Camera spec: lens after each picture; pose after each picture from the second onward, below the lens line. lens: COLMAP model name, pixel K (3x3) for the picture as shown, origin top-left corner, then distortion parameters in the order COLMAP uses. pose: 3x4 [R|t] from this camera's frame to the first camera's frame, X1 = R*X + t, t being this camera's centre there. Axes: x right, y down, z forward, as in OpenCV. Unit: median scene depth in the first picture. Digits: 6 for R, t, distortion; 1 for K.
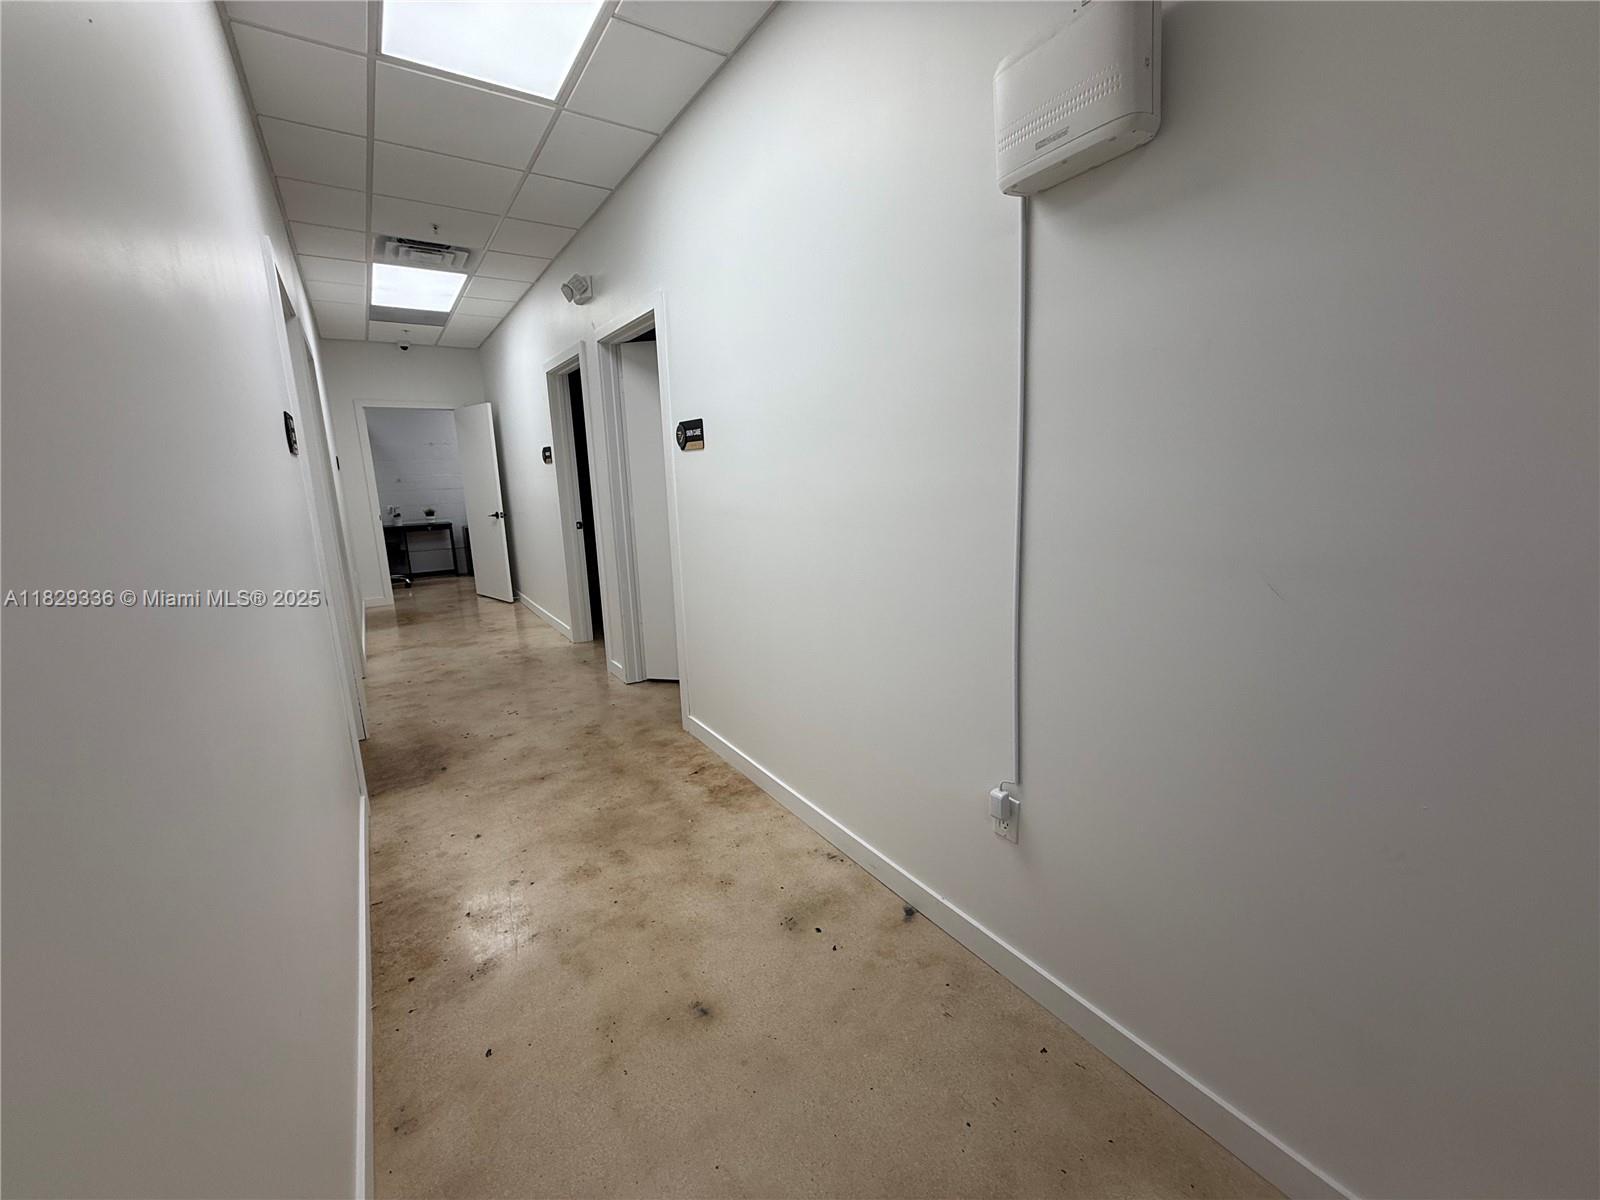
lens RADIAL K [[637.0, 0, 793.7], [0, 637.0, 599.7], [0, 0, 1]] dist [-0.000948, 0.000105]
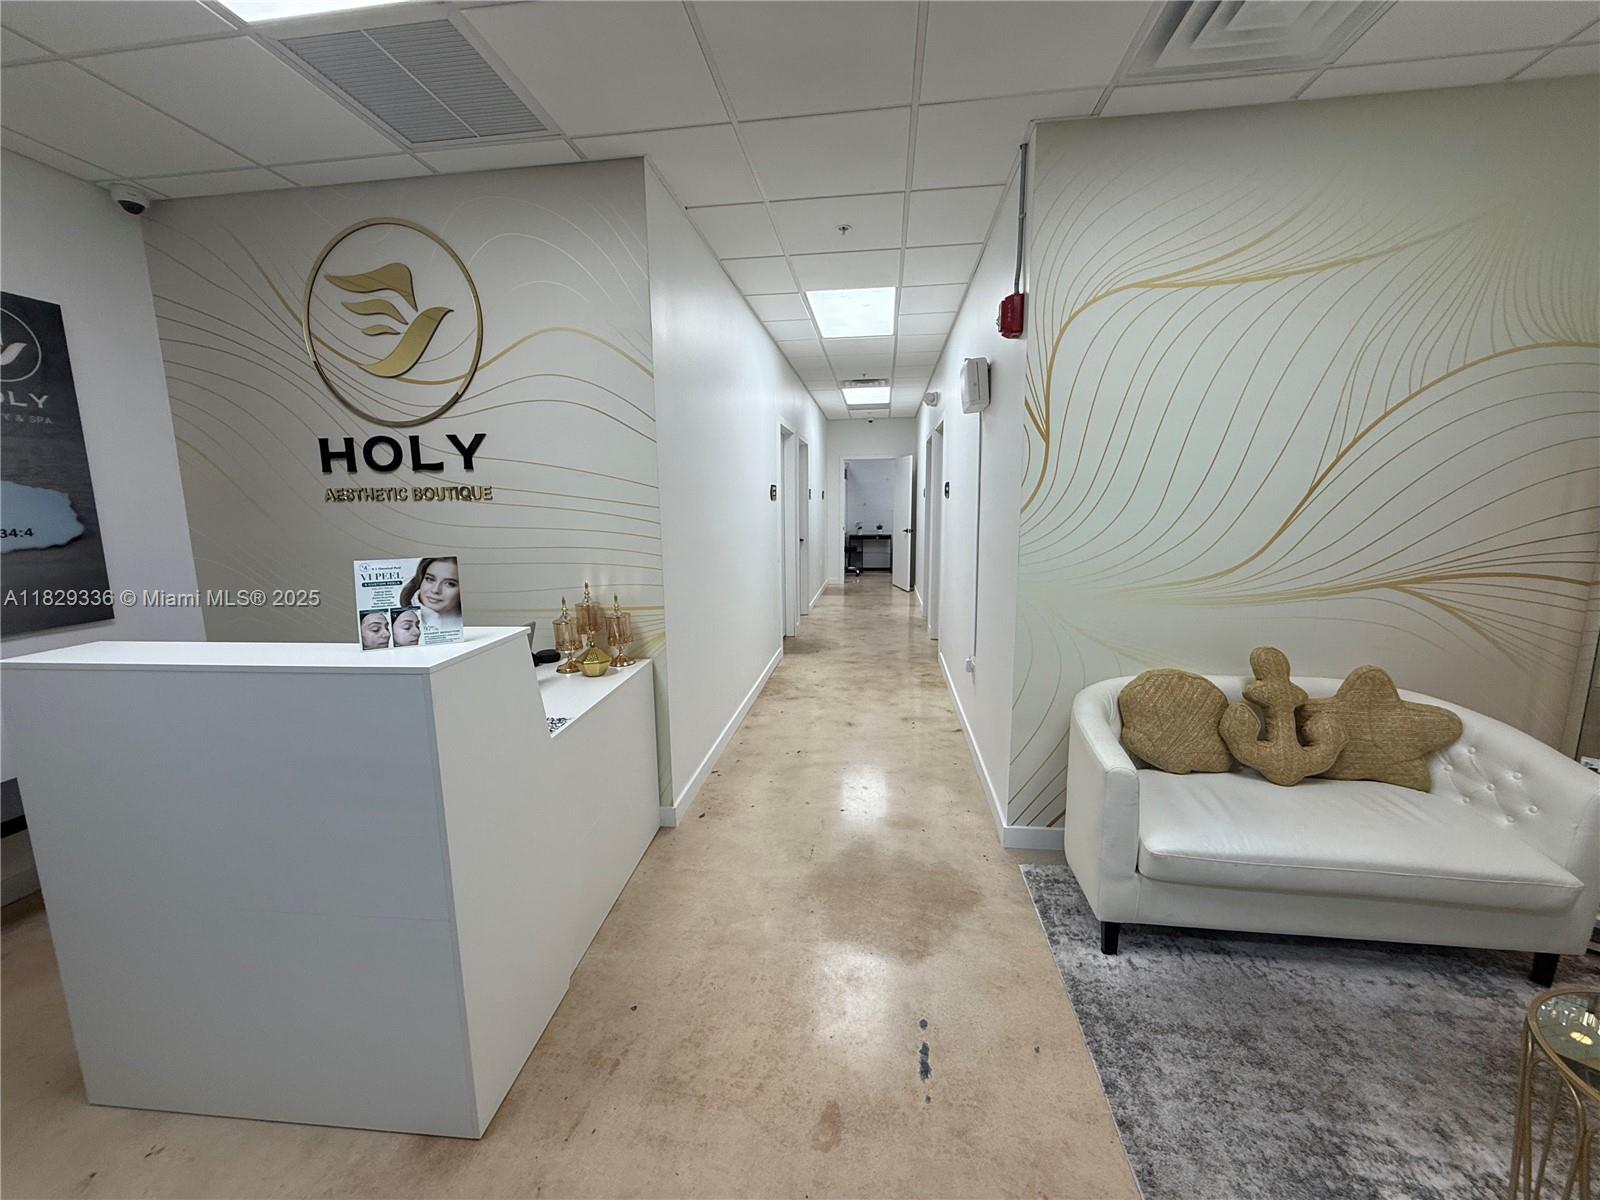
lens RADIAL K [[637.0, 0, 791.6], [0, 637.0, 599.5], [0, 0, 1]] dist [-0.000948, 0.000105]
pose [[0.747941, 0.121923, -0.652472, 0.660919], [-0.143903, 0.989391, 0.019922, 0.070159], [0.647979, 0.078993, 0.757551, -0.576030]]
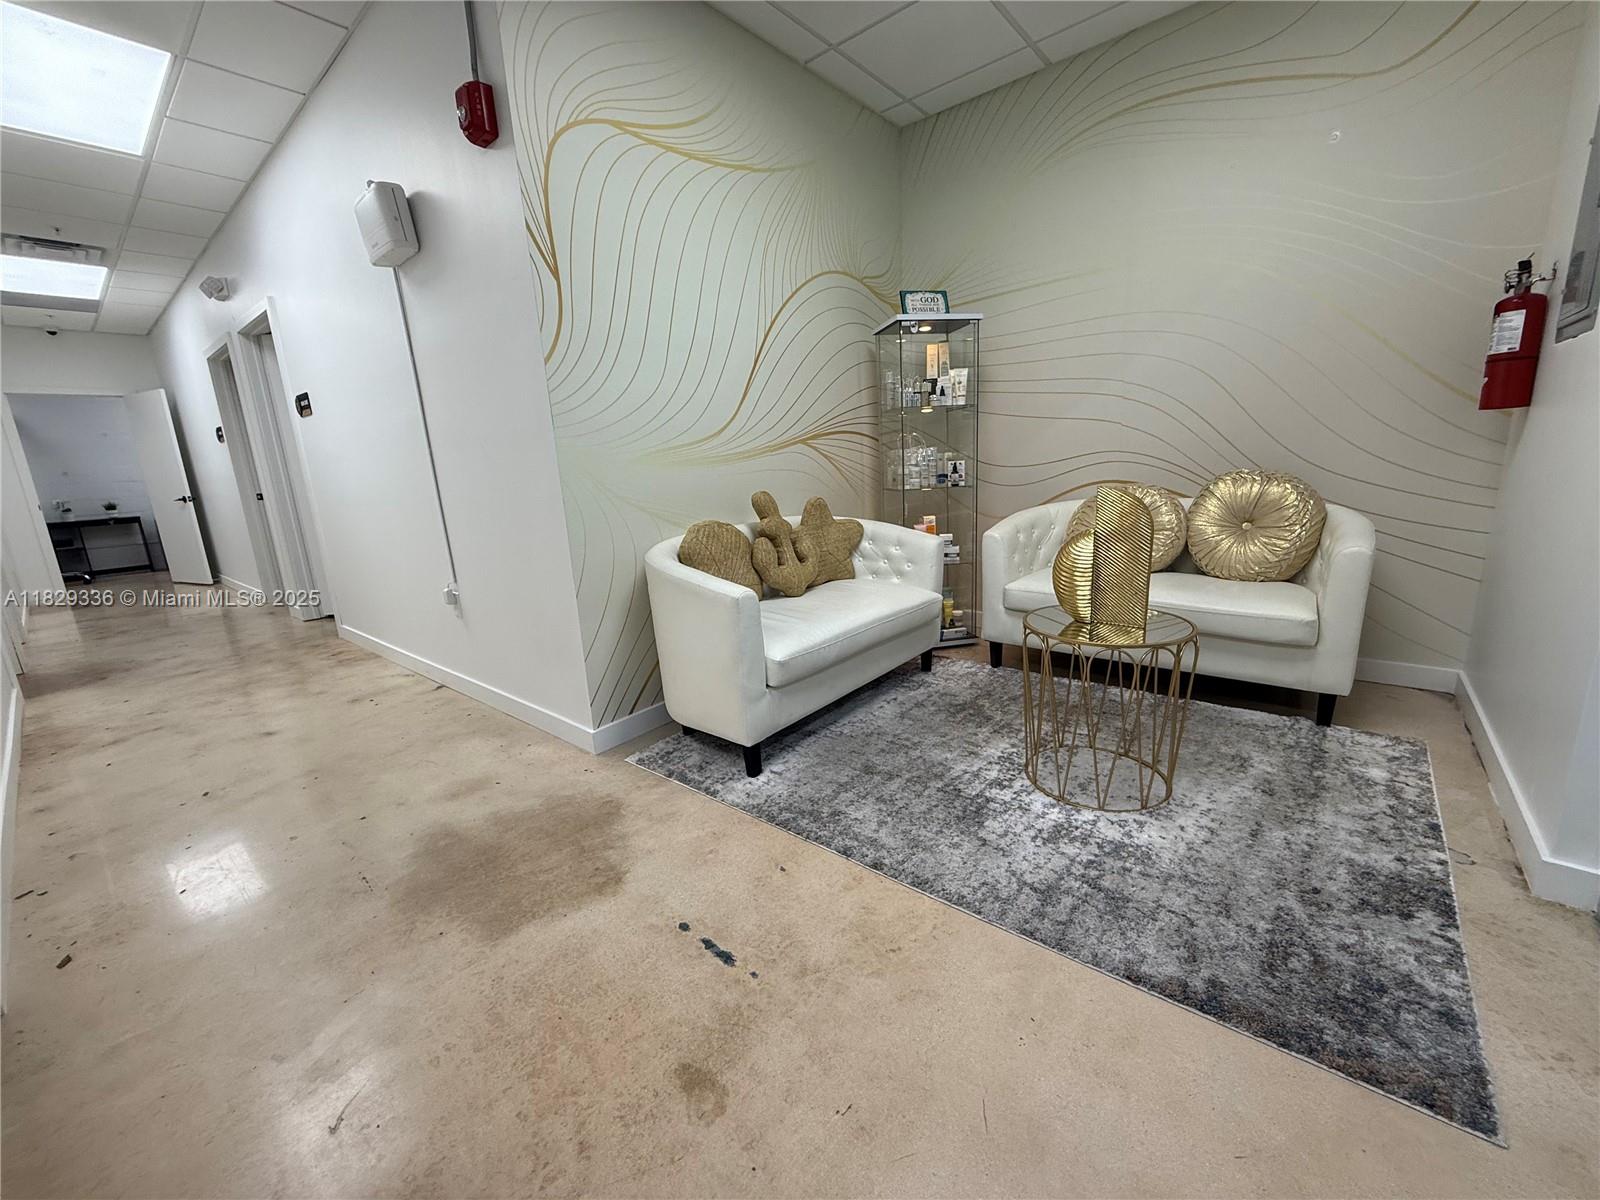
lens RADIAL K [[637.0, 0, 793.4], [0, 637.0, 599.2], [0, 0, 1]] dist [-0.000948, 0.000105]
pose [[0.960481, -0.085473, 0.264897, 0.401075], [0.083987, 0.996323, 0.016950, 0.194974], [-0.265371, 0.005968, 0.964128, -0.517819]]
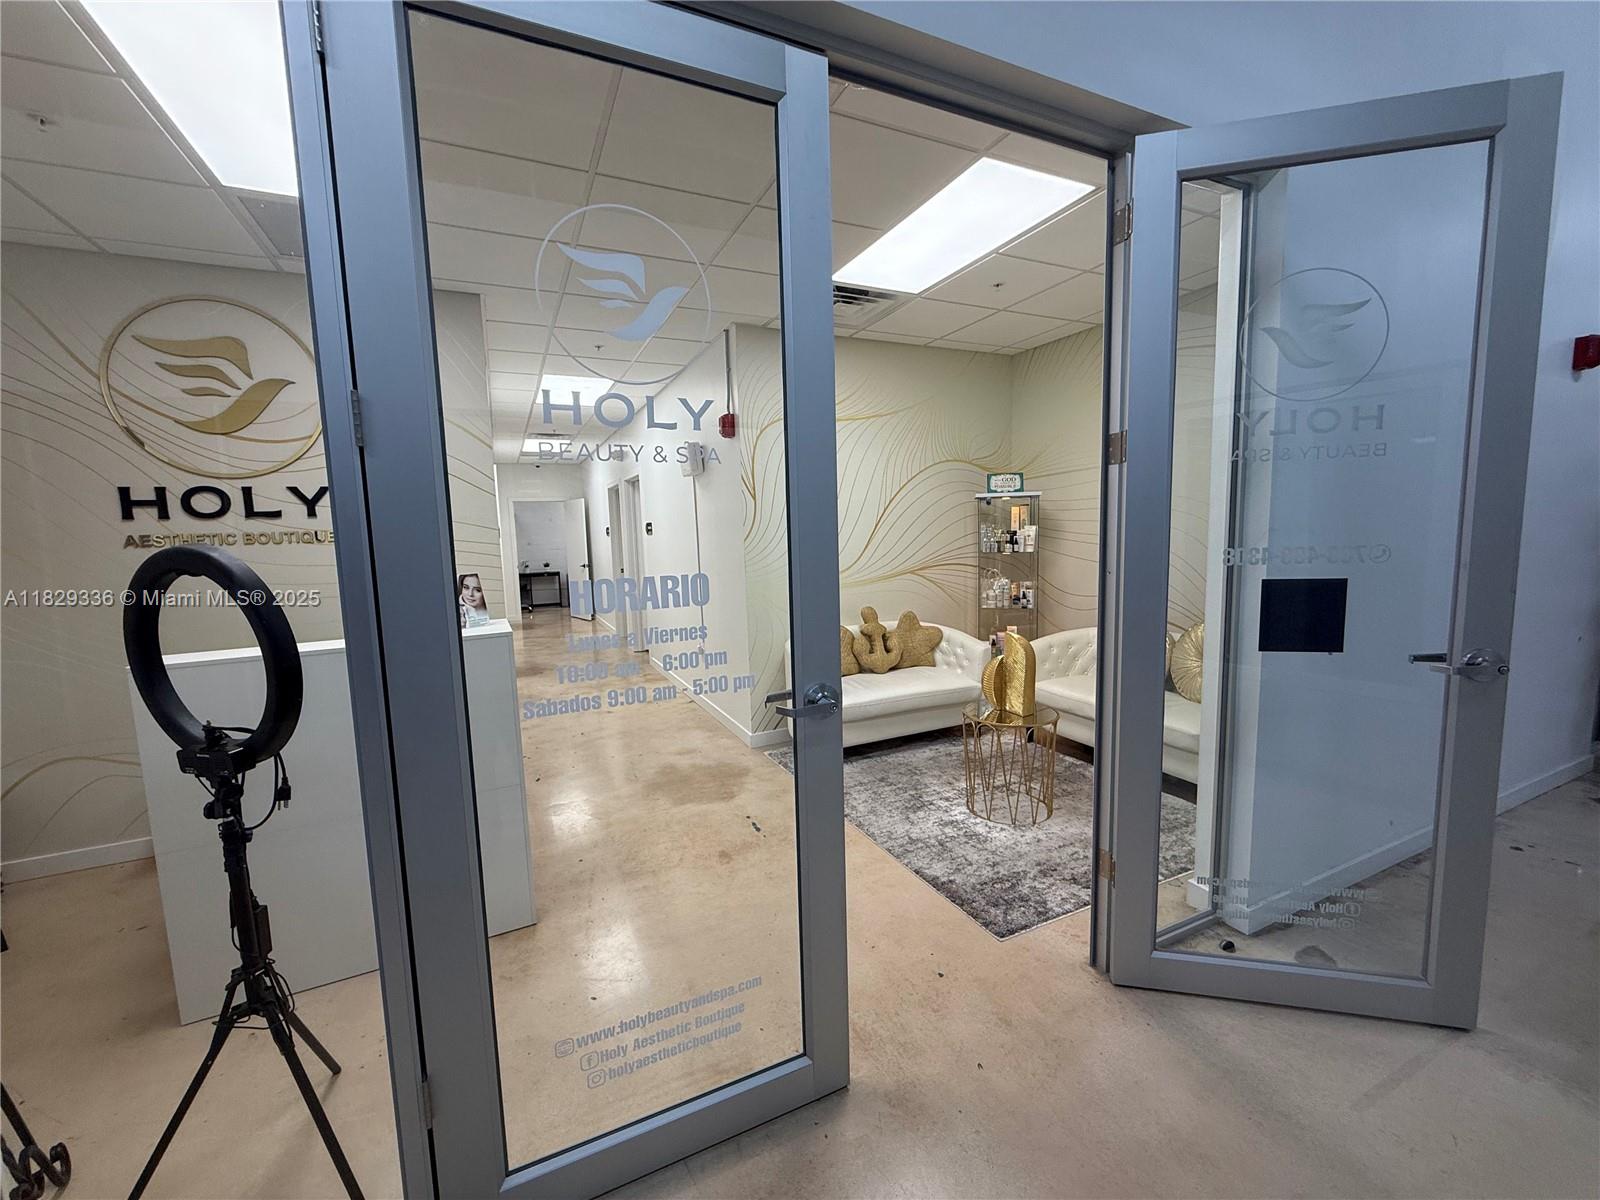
lens RADIAL K [[637.0, 0, 792.9], [0, 637.0, 599.7], [0, 0, 1]] dist [-0.000948, 0.000105]
pose [[0.988367, 0.014464, -0.151400, 0.649868], [-0.028144, 0.995669, -0.088606, 0.174158], [0.149462, 0.091837, 0.984493, -1.082983]]
